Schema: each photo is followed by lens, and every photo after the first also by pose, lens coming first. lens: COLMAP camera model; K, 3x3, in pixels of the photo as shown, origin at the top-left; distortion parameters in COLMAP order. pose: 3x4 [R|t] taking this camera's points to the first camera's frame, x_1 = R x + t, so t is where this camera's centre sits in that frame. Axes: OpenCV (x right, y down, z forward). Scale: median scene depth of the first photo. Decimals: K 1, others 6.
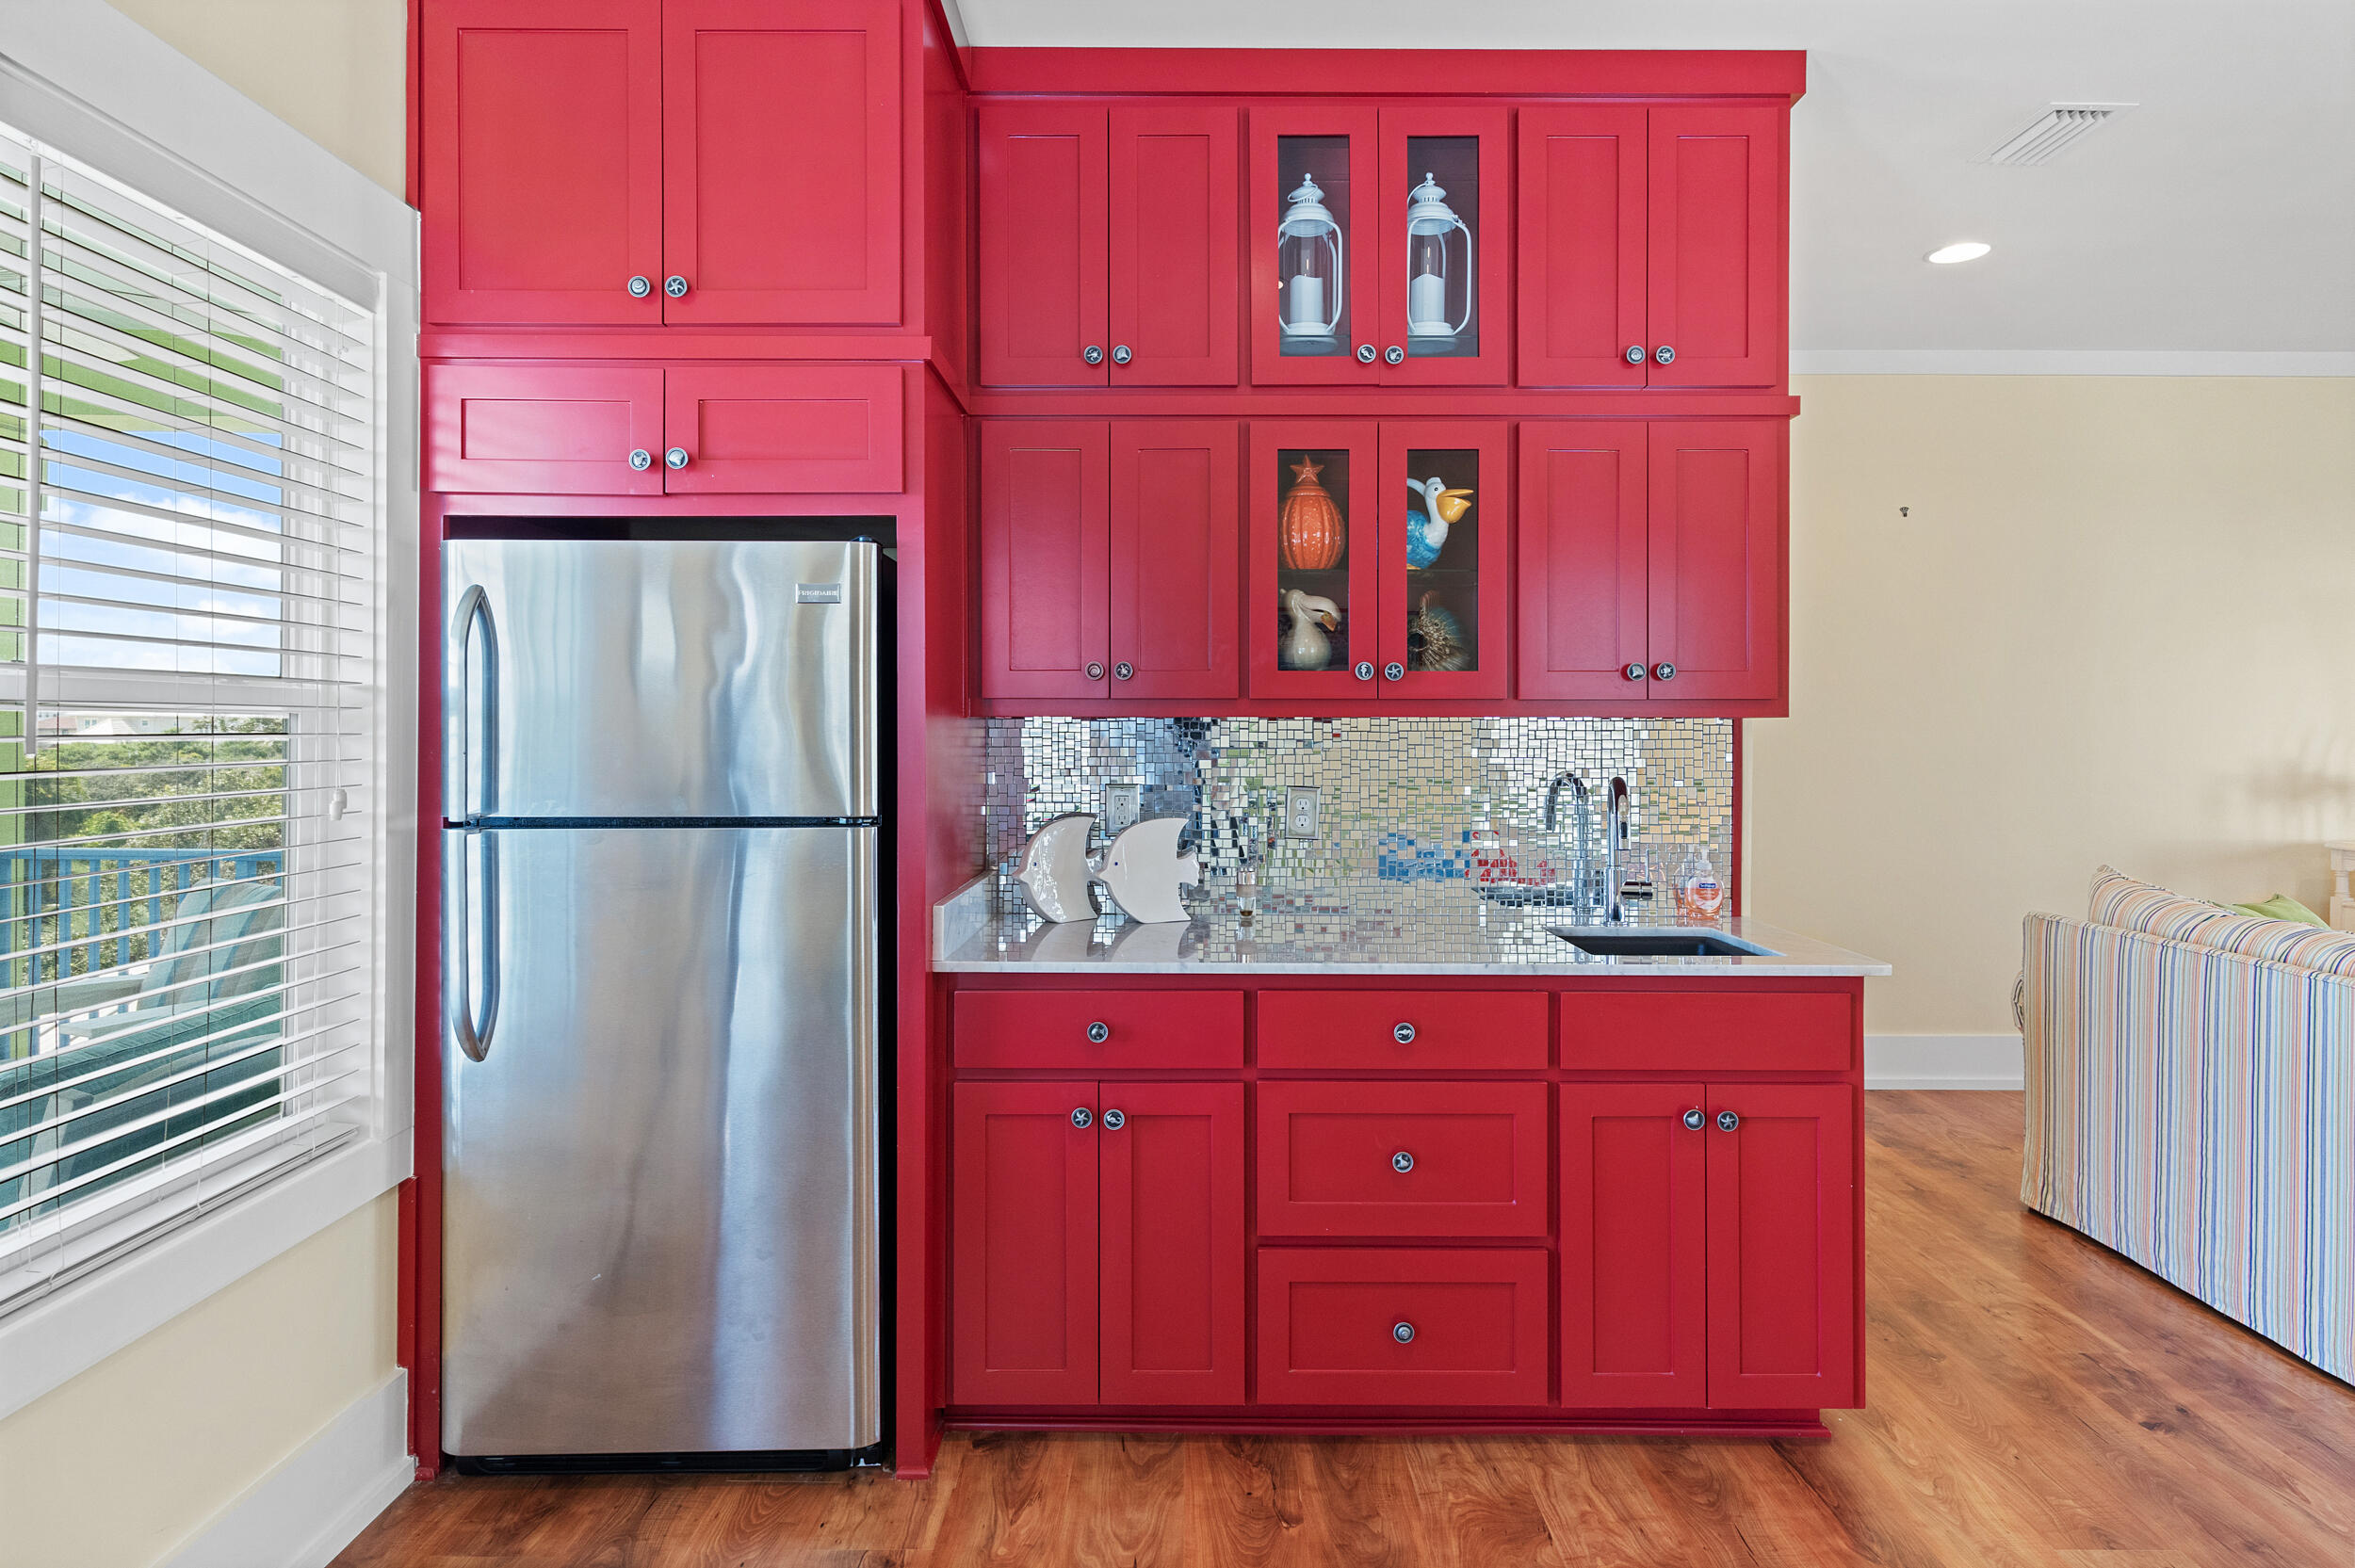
lens RADIAL K [[1281.9, 0, 1182.4], [0, 1281.9, 738.0], [0, 0, 1]] dist [-0.001432, -0.000637]
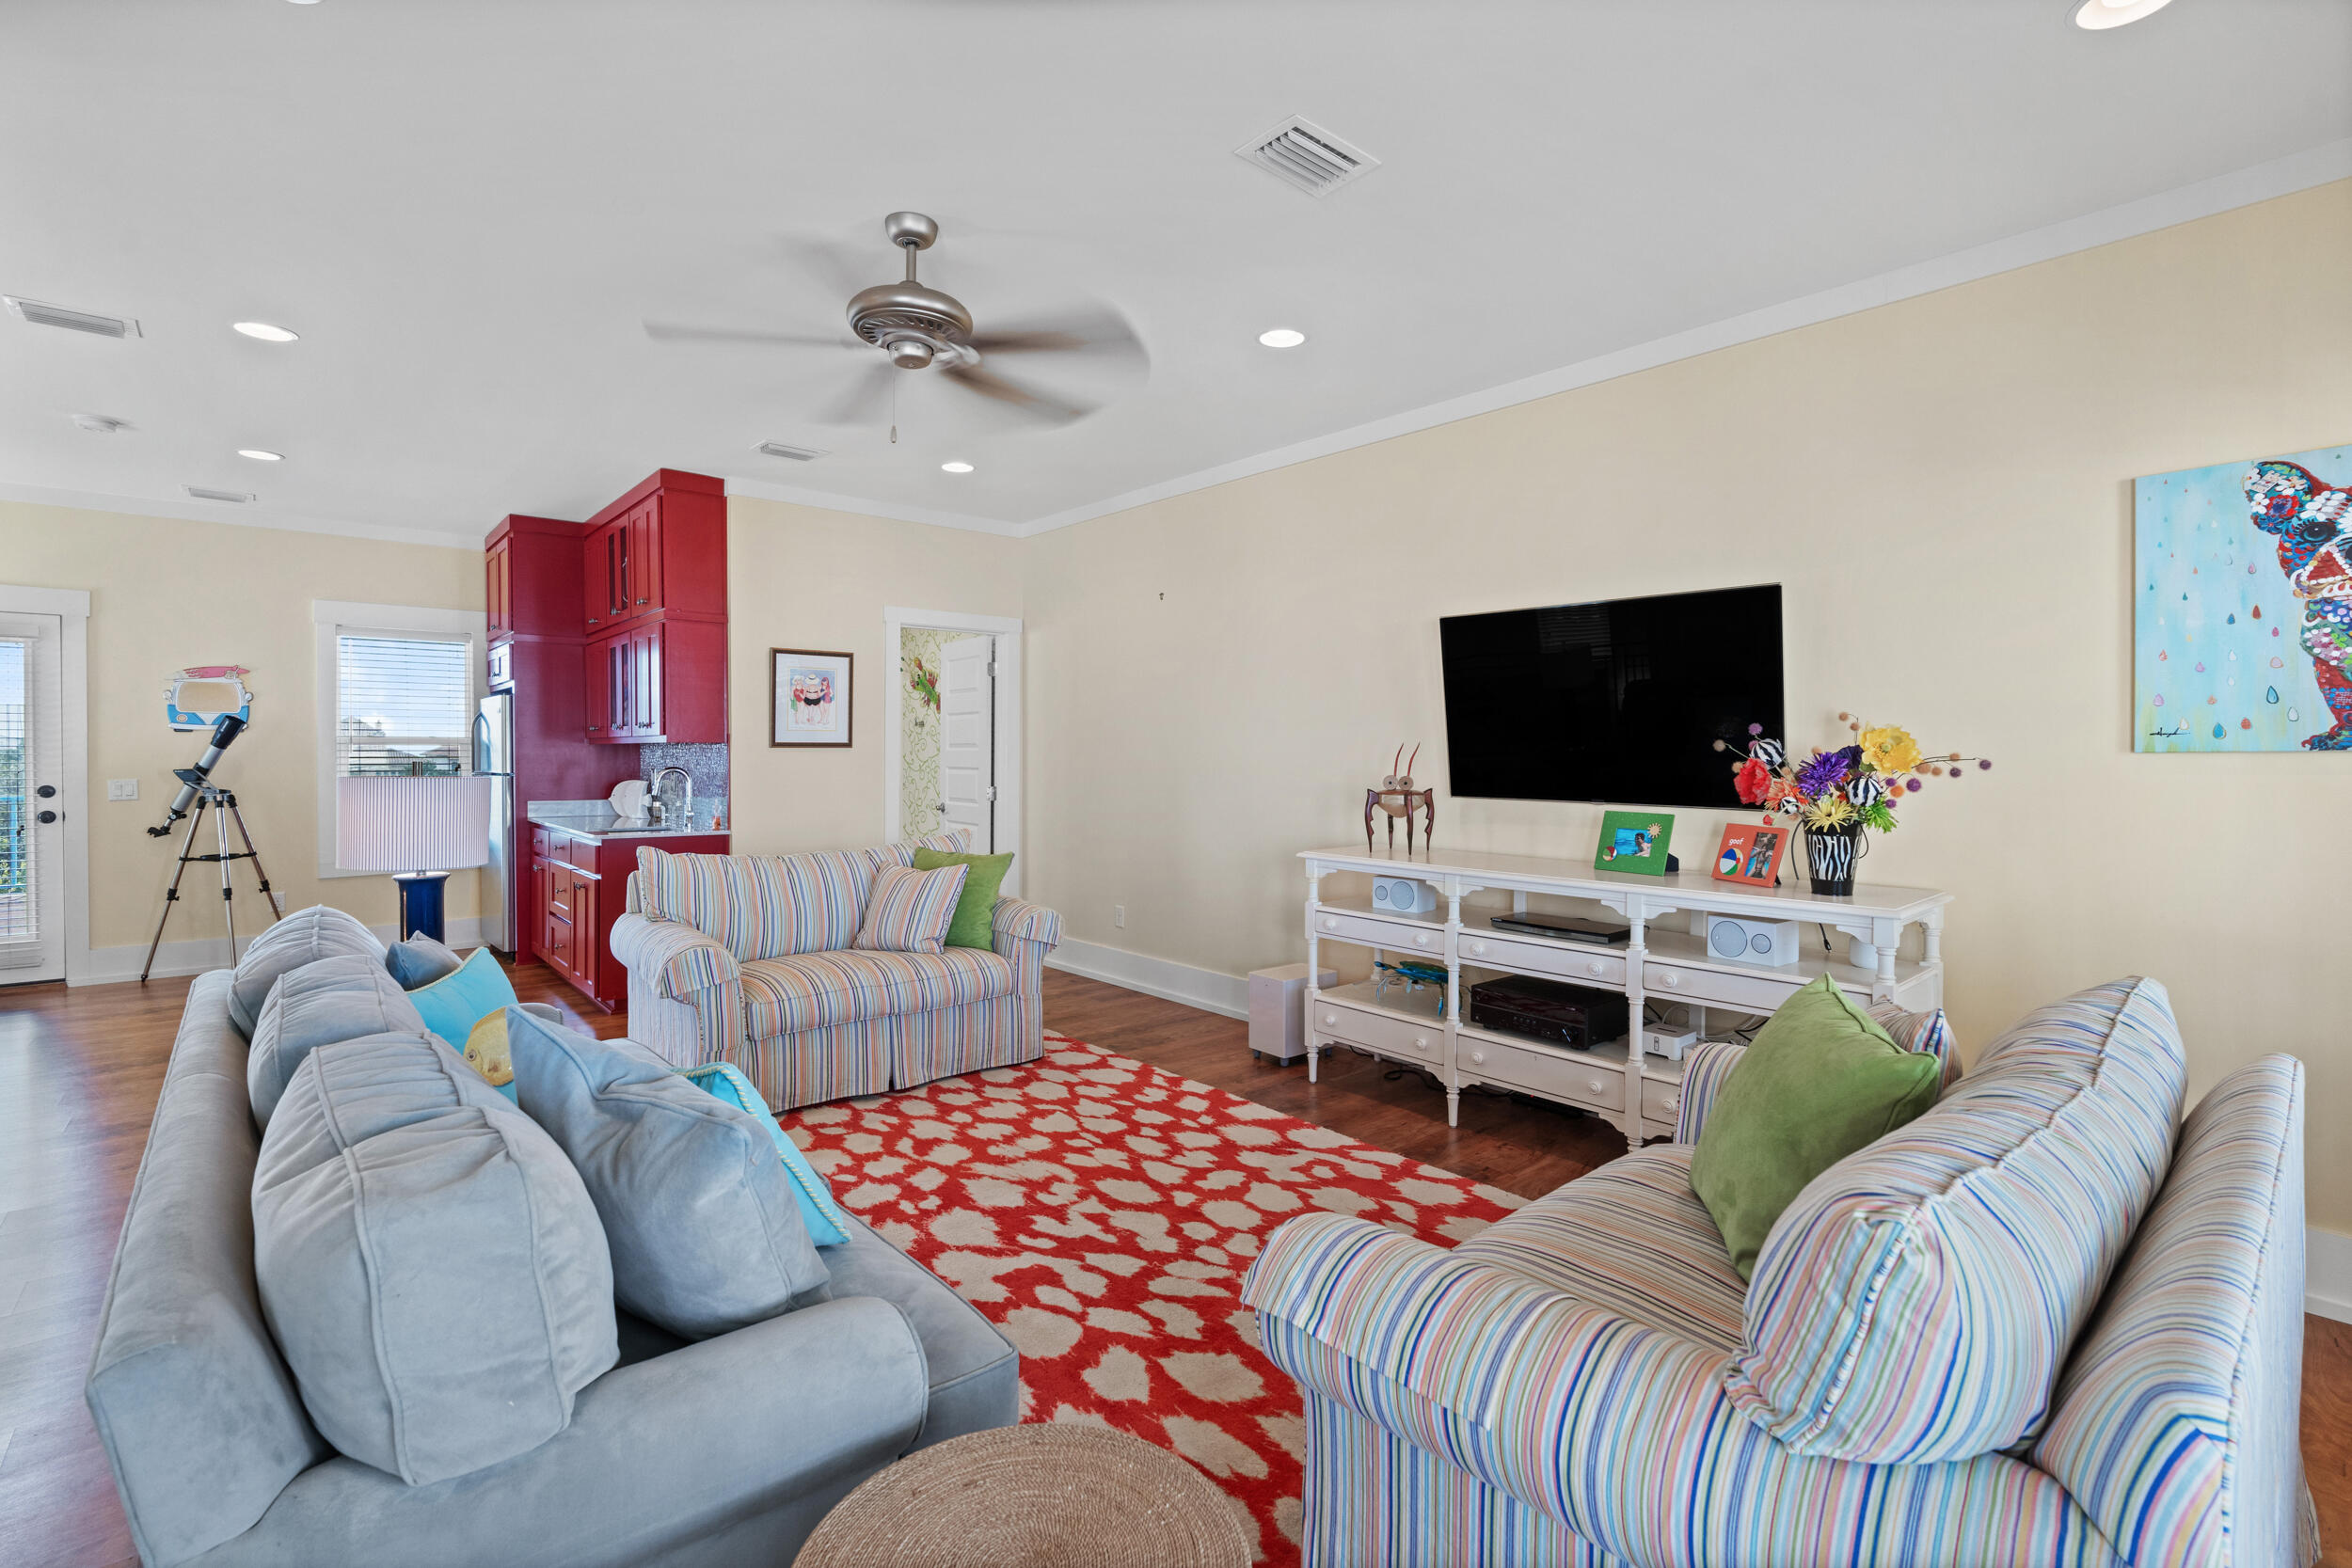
lens RADIAL K [[1063.8, 0, 1188.2], [0, 1063.8, 772.1], [0, 0, 1]] dist [-0.002749, 0.000287]
pose [[0.649449, 0.016973, -0.760216, 3.026775], [-0.006370, 0.999837, 0.016881, -0.002178], [0.760378, -0.006121, 0.649451, 0.508802]]
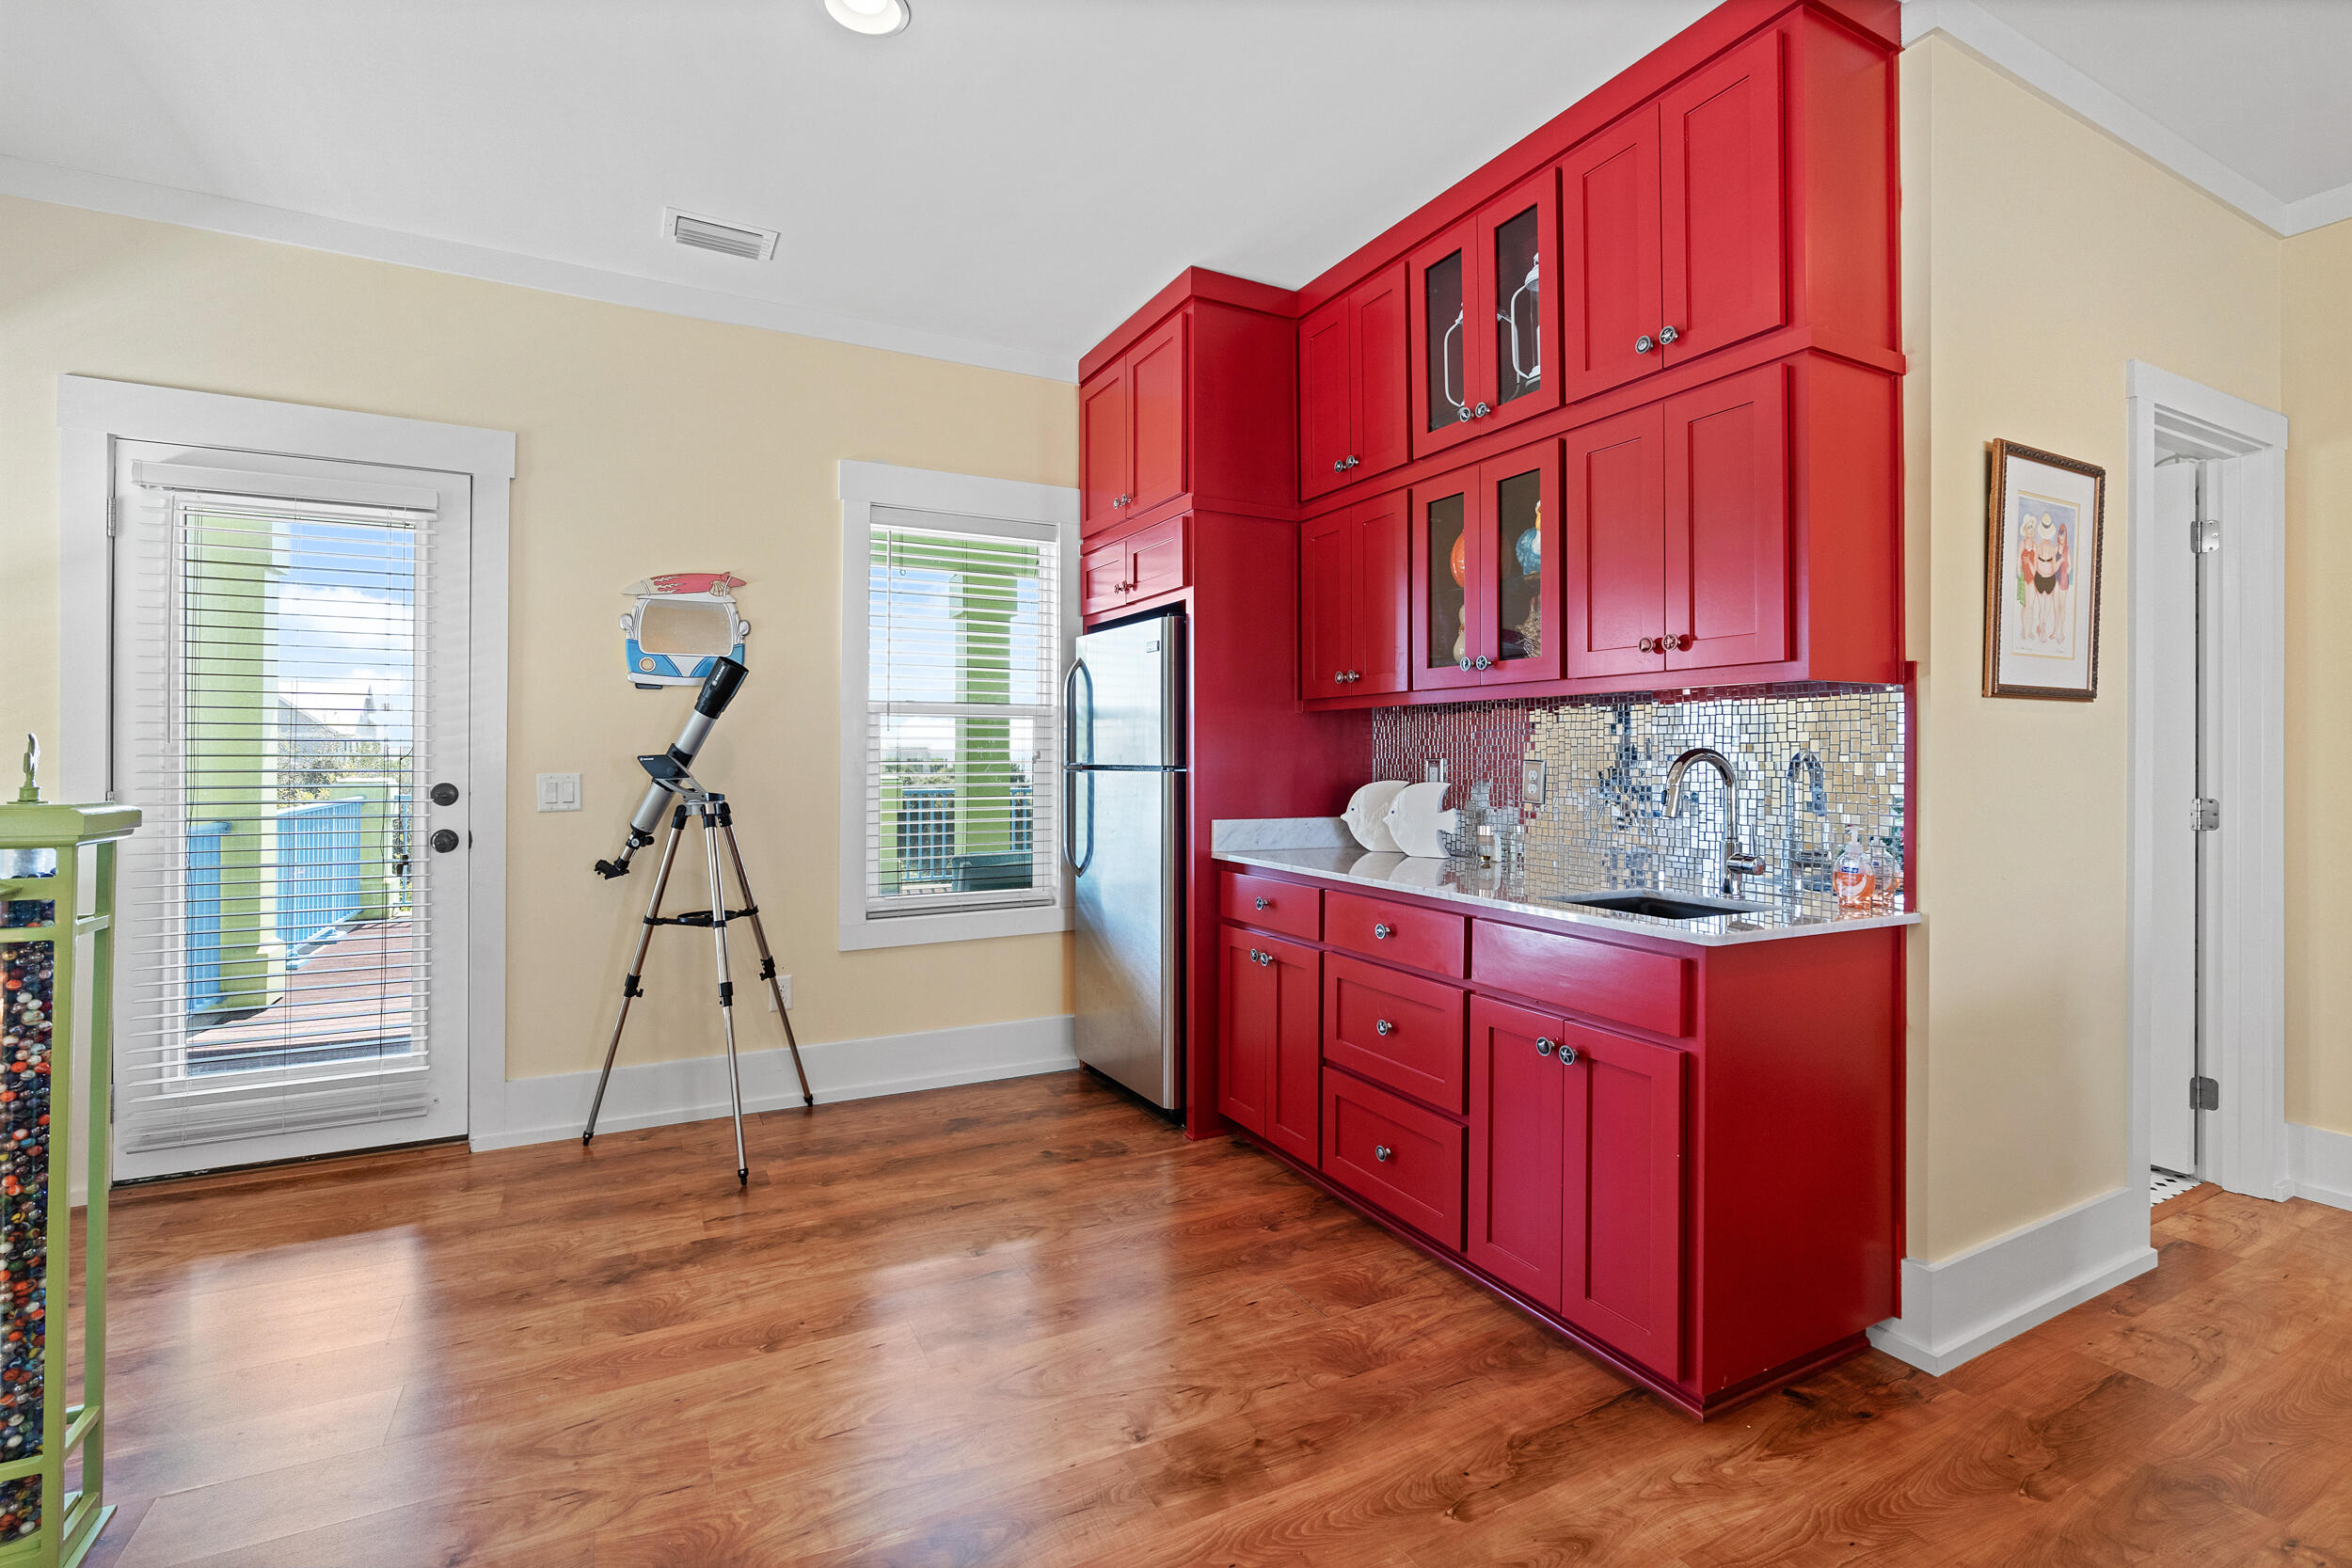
lens RADIAL K [[1074.6, 0, 1170.5], [0, 1074.6, 759.2], [0, 0, 1]] dist [-0.002884, -0.000288]
pose [[0.466315, 0.003722, -0.884611, 1.060098], [-0.007259, 0.999974, 0.000381, 0.049406], [0.884589, 0.006244, 0.466330, 0.270929]]
